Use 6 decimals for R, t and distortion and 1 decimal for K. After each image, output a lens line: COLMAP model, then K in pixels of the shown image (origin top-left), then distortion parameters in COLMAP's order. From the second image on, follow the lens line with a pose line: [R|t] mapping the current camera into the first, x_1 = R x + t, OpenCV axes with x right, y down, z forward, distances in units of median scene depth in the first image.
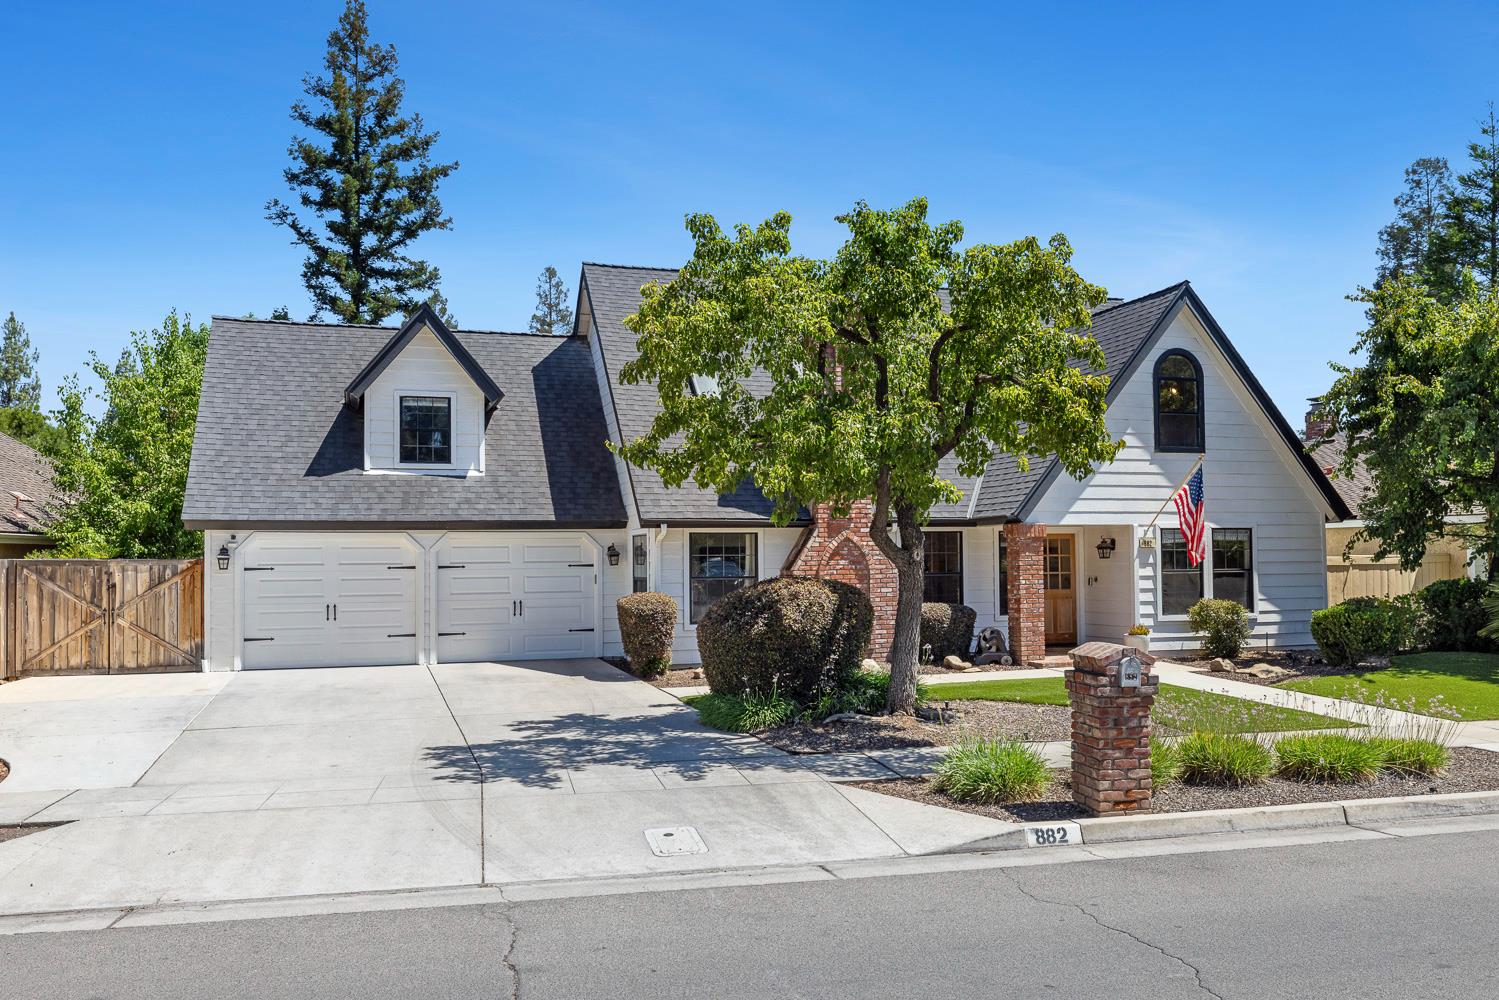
lens RADIAL K [[1187.4, 0, 740.8], [0, 1187.4, 502.1], [0, 0, 1]] dist [0.003049, -0.006721]
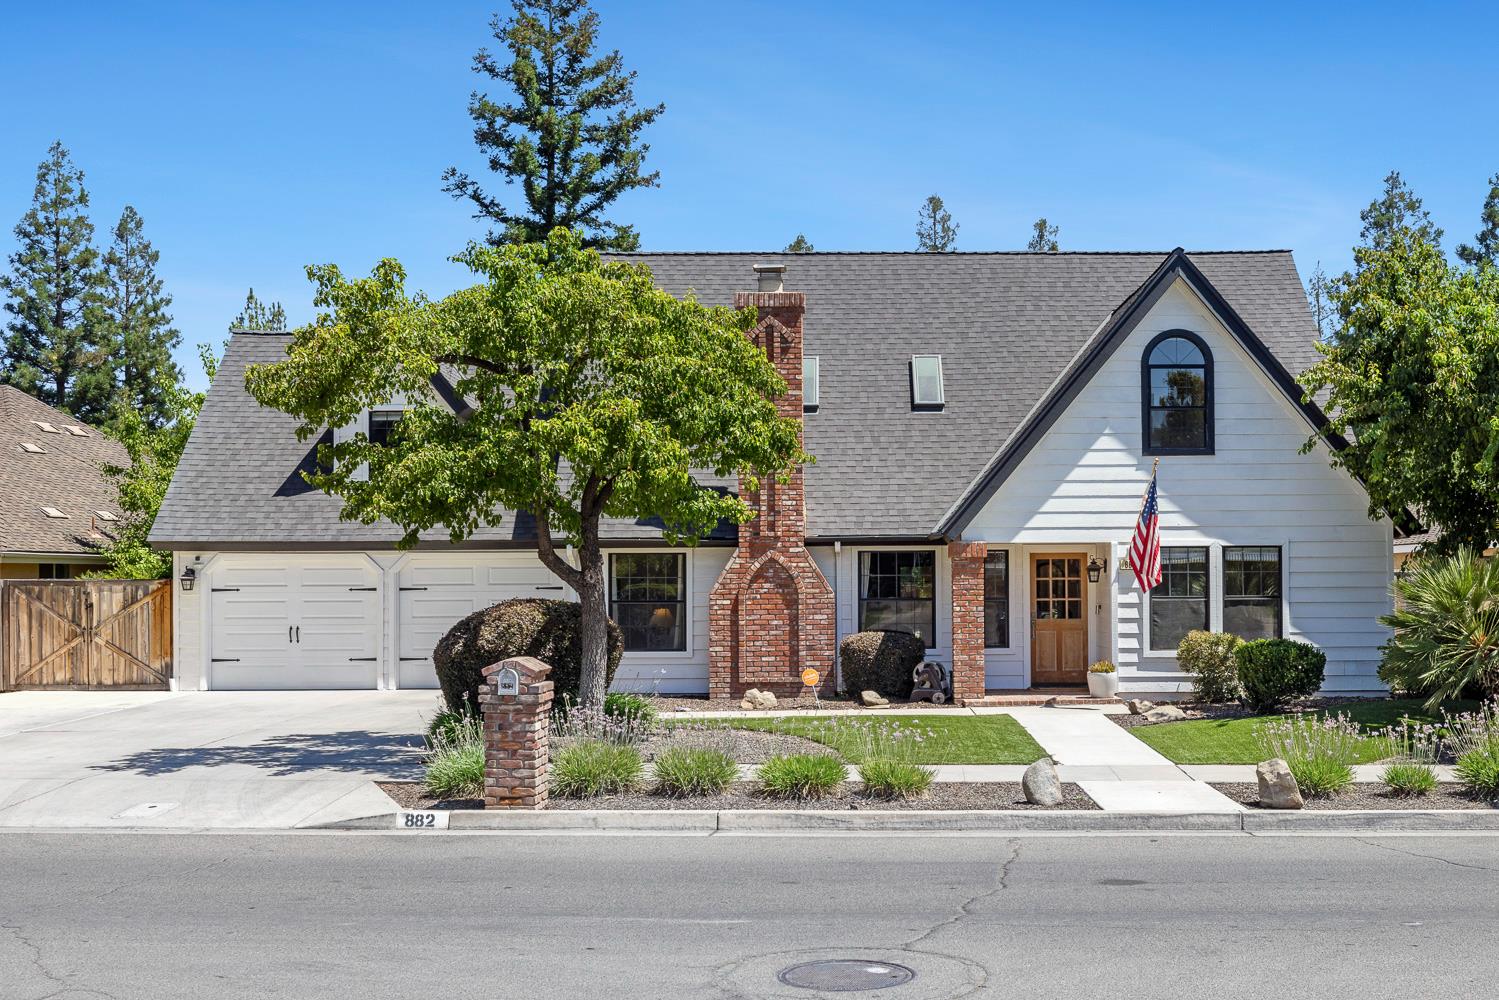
lens RADIAL K [[1664.1, 0, 845.4], [0, 1664.1, 533.6], [0, 0, 1]] dist [0.001310, 0.000000]
pose [[0.956603, -0.005157, -0.291349, 0.501830], [0.010525, 0.999802, 0.016859, -0.009312], [0.291205, -0.019194, 0.956468, -0.187773]]
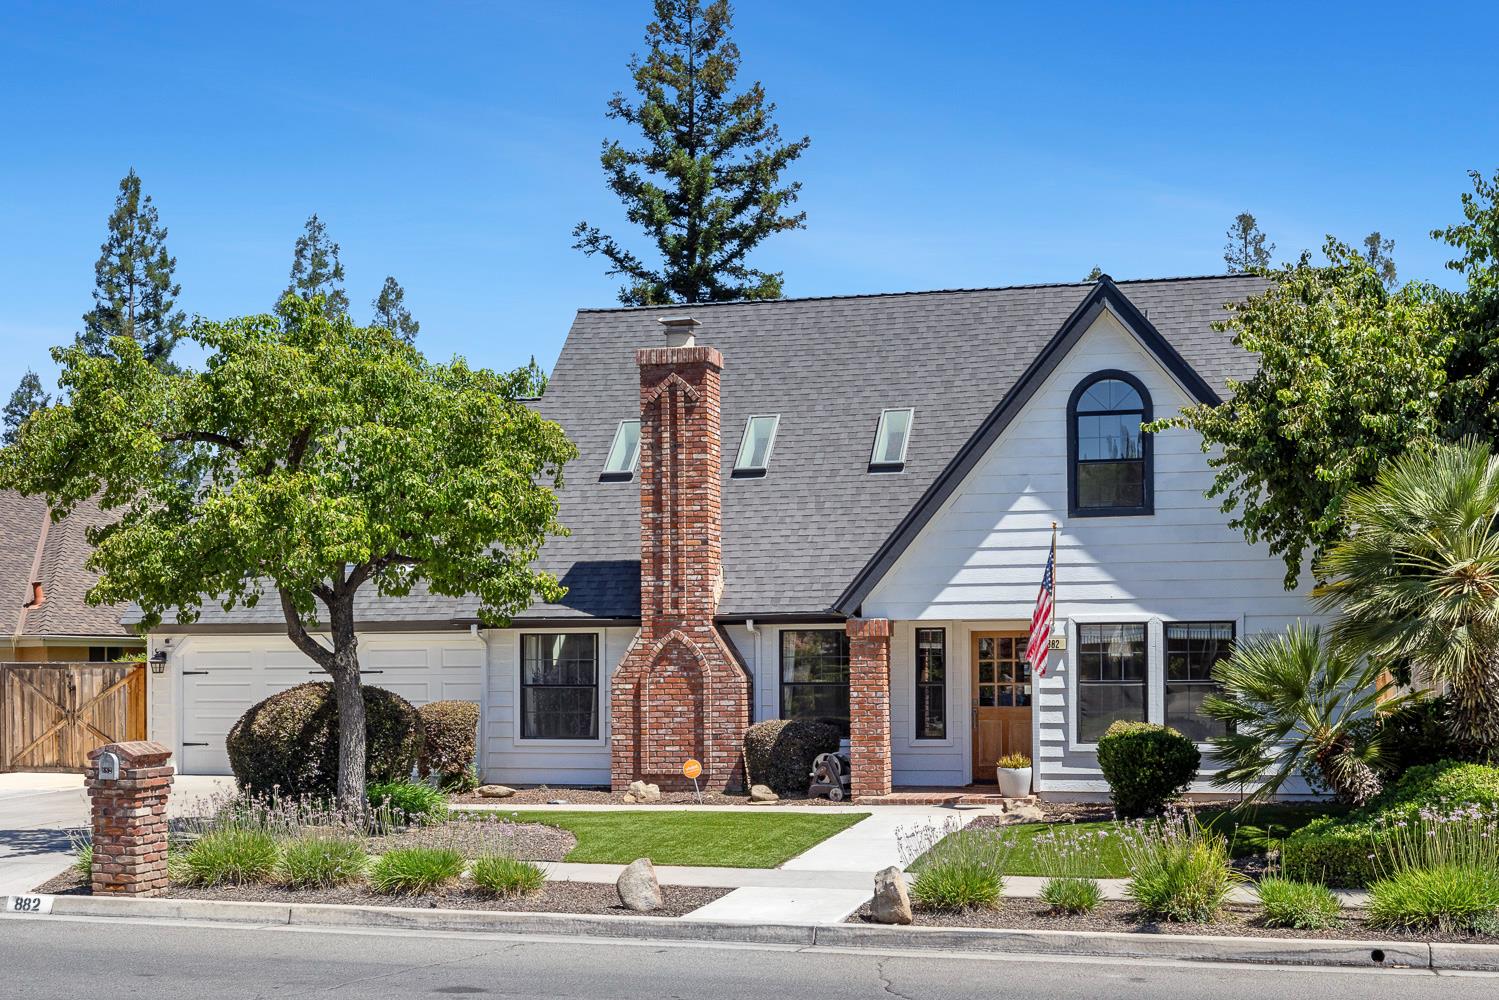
lens RADIAL K [[1871.8, 0, 745.7], [0, 1871.8, 604.5], [0, 0, 1]] dist [0.000807, 0.000000]
pose [[0.846186, -0.014594, -0.532688, 0.808000], [0.023066, 0.999691, 0.009253, -0.004395], [0.532388, -0.020117, 0.846261, -0.070438]]
